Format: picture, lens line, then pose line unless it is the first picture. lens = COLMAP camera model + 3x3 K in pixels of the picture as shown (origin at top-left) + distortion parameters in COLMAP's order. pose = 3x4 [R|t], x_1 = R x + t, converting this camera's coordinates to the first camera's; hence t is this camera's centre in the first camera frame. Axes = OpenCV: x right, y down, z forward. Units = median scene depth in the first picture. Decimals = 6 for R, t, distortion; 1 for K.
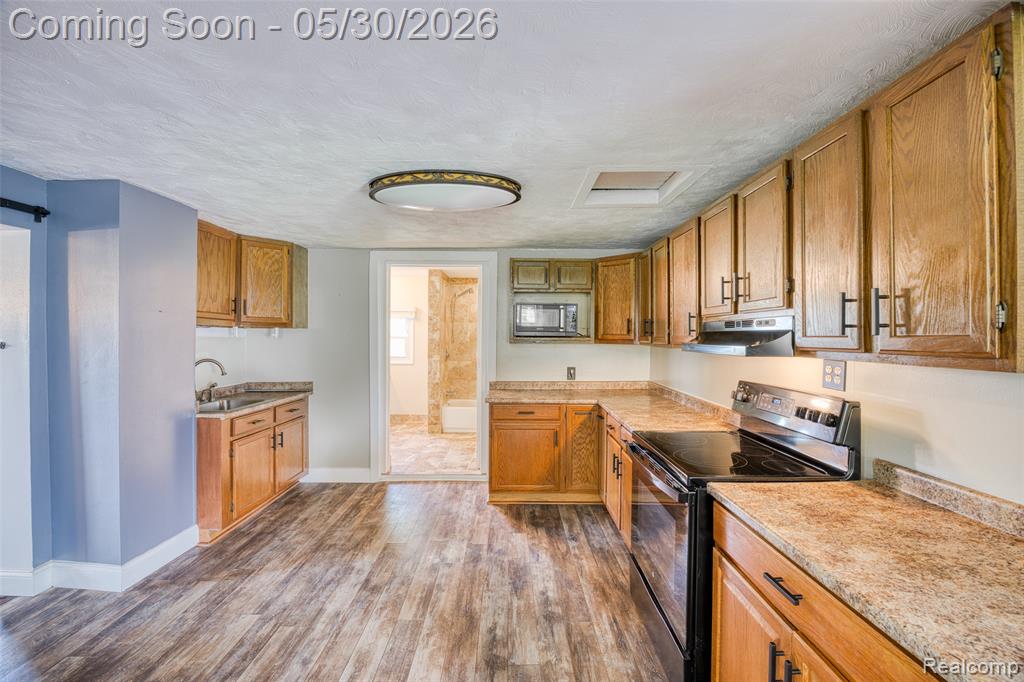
lens RADIAL K [[424.0, 0, 520.9], [0, 424.0, 341.7], [0, 0, 1]] dist [-0.020121, 0.000143]
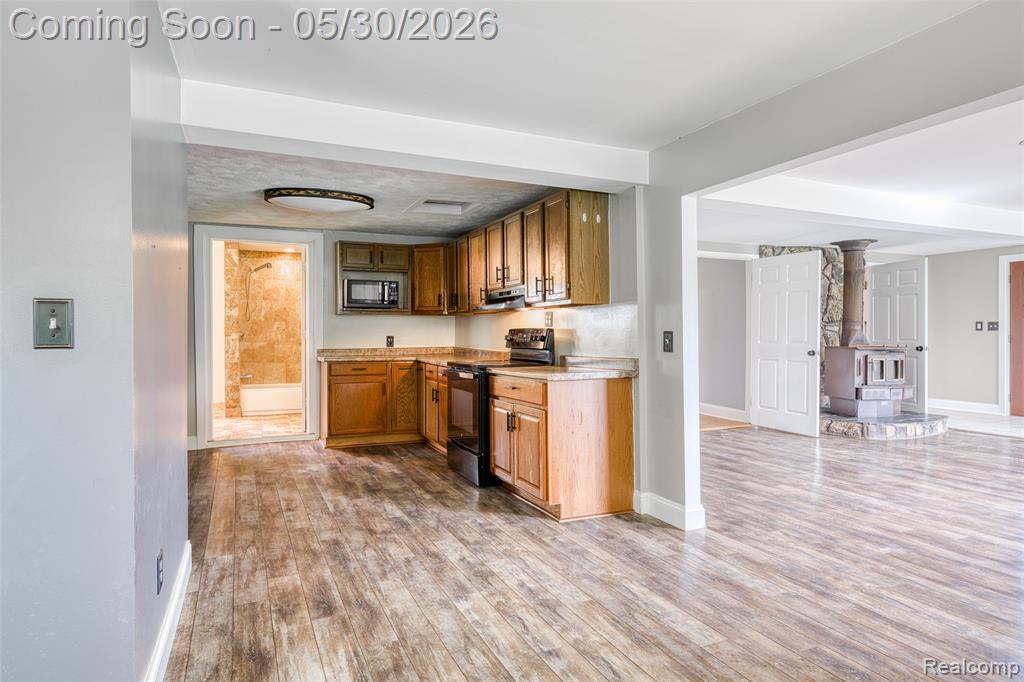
lens RADIAL K [[580.5, 0, 512.0], [0, 580.5, 341.0], [0, 0, 1]] dist [-0.001476, -0.000557]
pose [[0.918913, -0.011656, 0.394289, -0.254747], [0.010079, 0.999931, 0.006071, 0.085064], [-0.394332, -0.001605, 0.918967, -0.752023]]
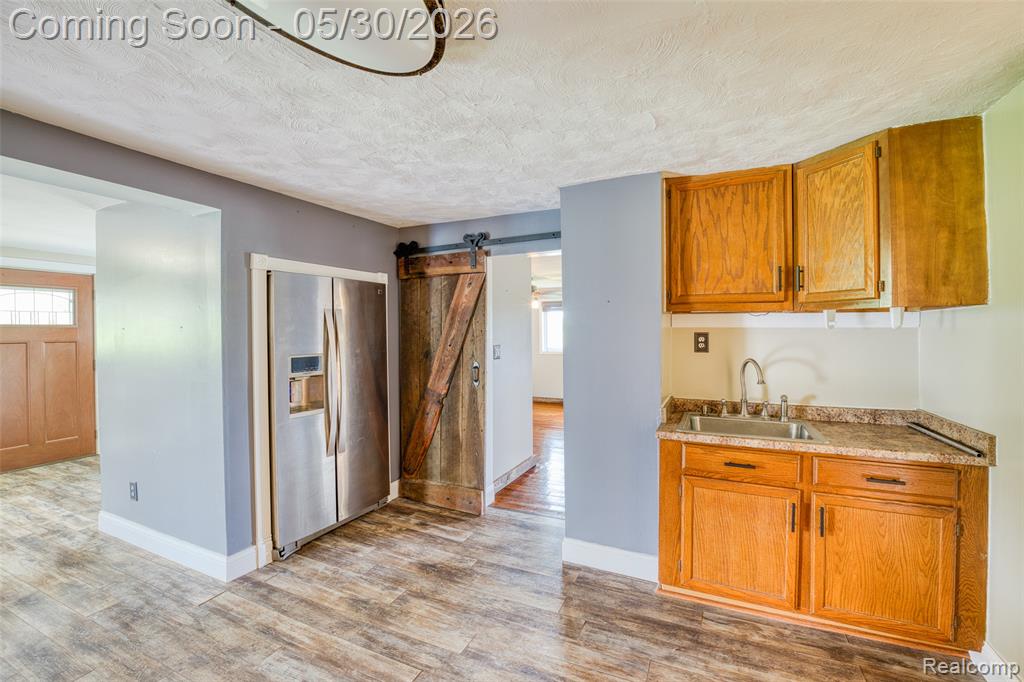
lens RADIAL K [[414.1, 0, 531.7], [0, 414.1, 337.3], [0, 0, 1]] dist [-0.021007, 0.000301]
pose [[-0.408979, 0.001405, -0.912543, 0.047812], [-0.008679, 0.999948, 0.005429, 0.003243], [0.912502, 0.010140, -0.408946, 0.924726]]
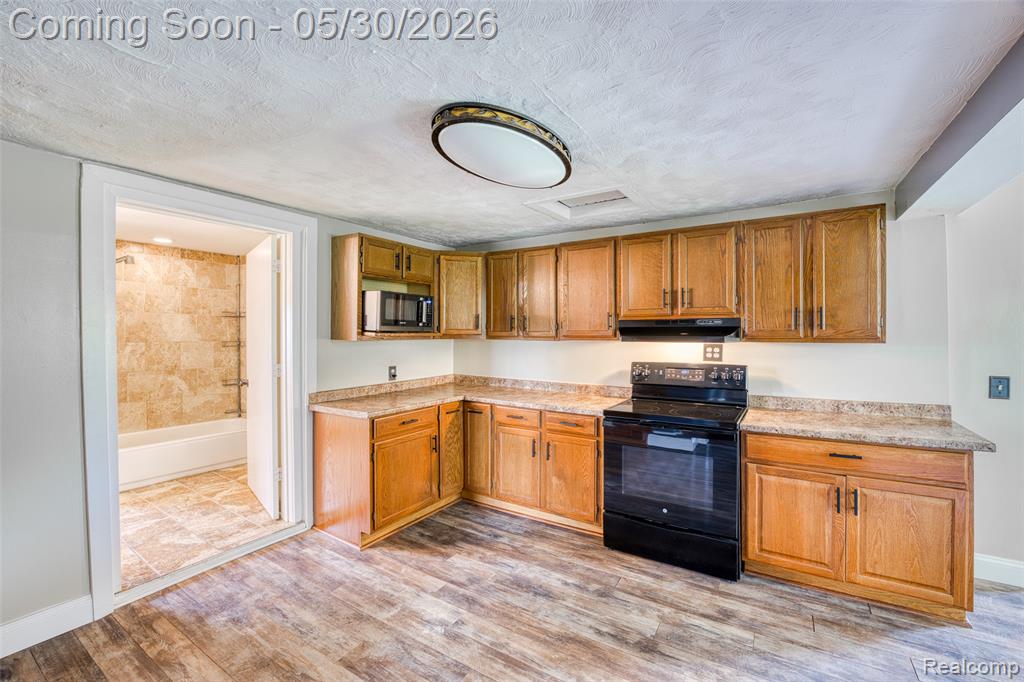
lens RADIAL K [[414.9, 0, 509.1], [0, 414.9, 337.0], [0, 0, 1]] dist [-0.019788, 0.000039]
pose [[0.558695, -0.012756, 0.829275, -0.591193], [0.014532, 0.999879, 0.005590, -0.003766], [-0.829246, 0.008928, 0.558813, 0.389860]]
